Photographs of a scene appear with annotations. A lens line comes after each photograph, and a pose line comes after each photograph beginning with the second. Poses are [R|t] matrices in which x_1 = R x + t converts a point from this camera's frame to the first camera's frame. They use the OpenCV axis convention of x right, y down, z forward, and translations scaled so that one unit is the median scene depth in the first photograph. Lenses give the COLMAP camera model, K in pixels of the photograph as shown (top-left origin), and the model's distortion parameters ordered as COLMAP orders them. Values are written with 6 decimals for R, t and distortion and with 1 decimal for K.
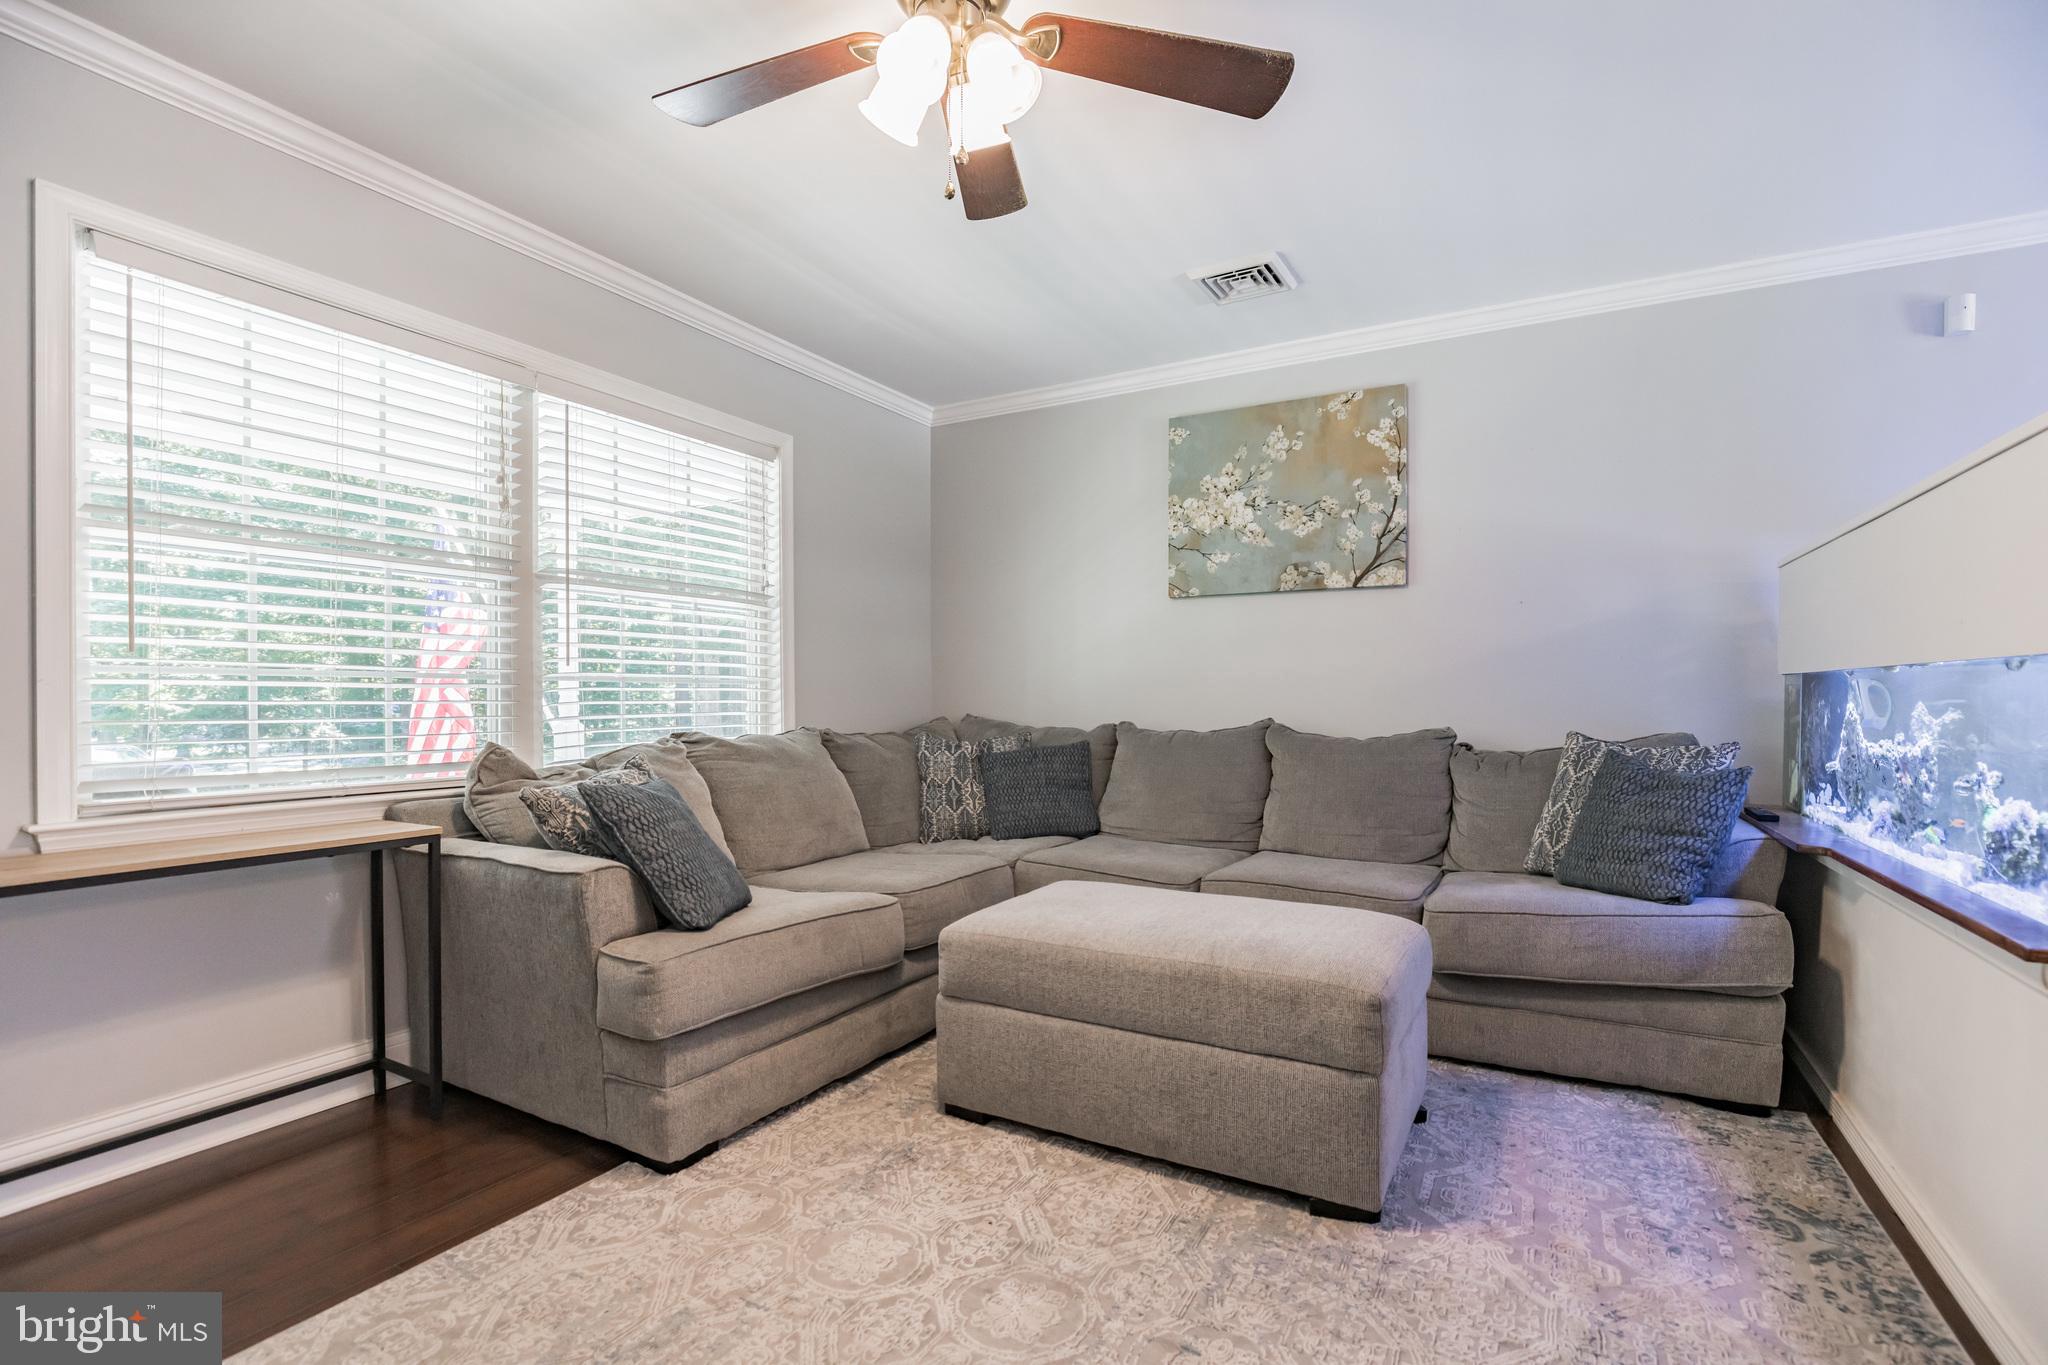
lens RADIAL K [[949.6, 0, 1036.8], [0, 949.6, 709.4], [0, 0, 1]] dist [-0.033137, 0.004992]
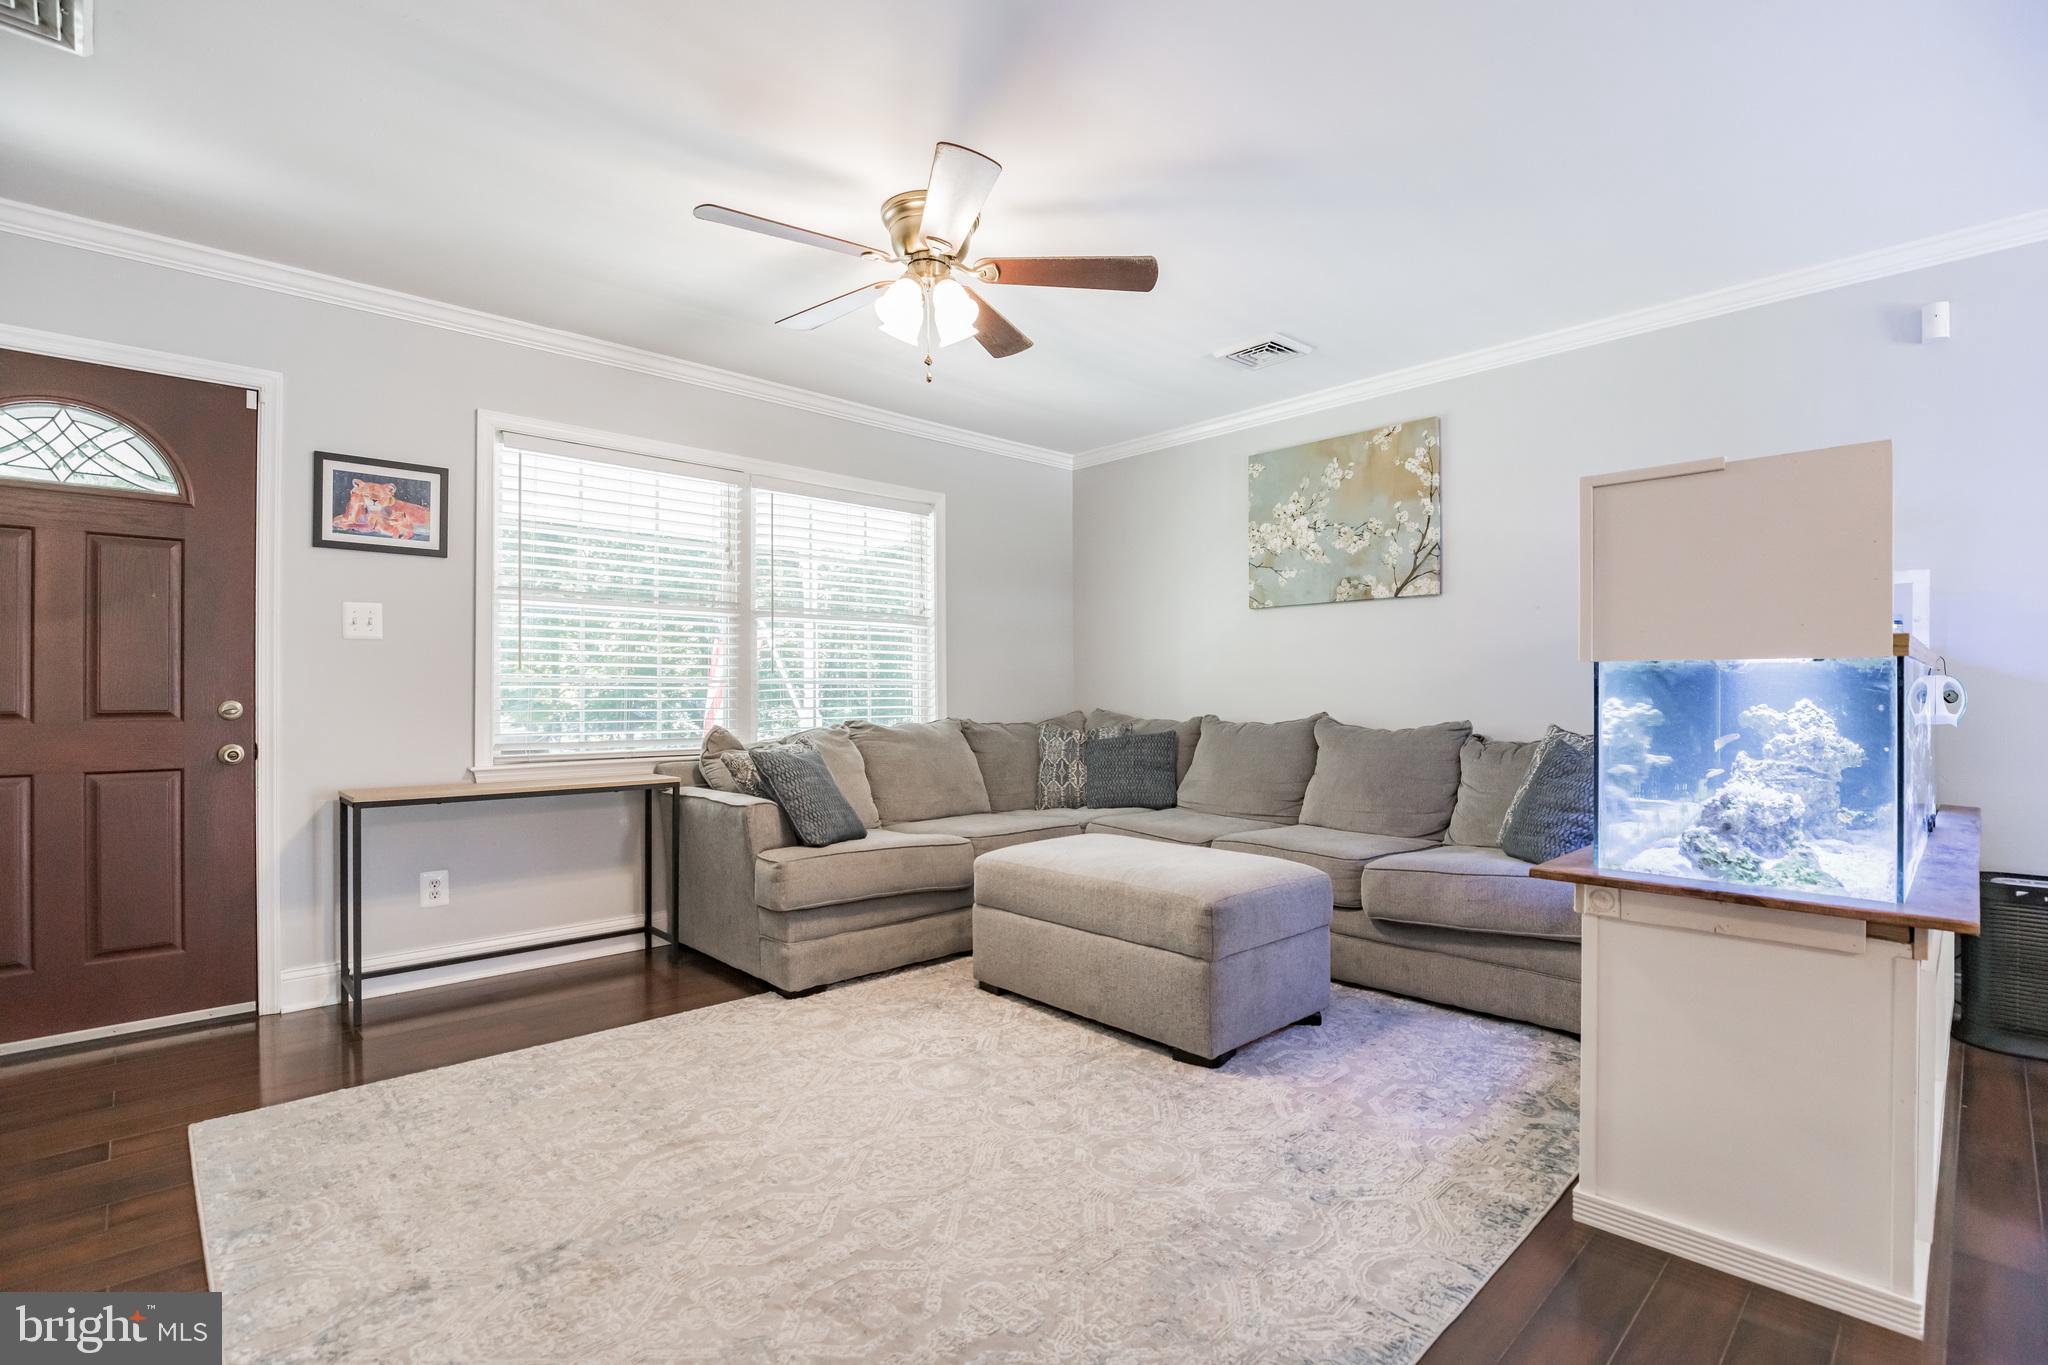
lens RADIAL K [[949.6, 0, 1018.0], [0, 949.6, 686.8], [0, 0, 1]] dist [-0.033137, 0.004992]
pose [[0.950981, -0.004354, -0.309218, 0.373625], [-0.001789, 0.999807, -0.019581, 0.002625], [0.309243, 0.019174, 0.950790, -0.320551]]
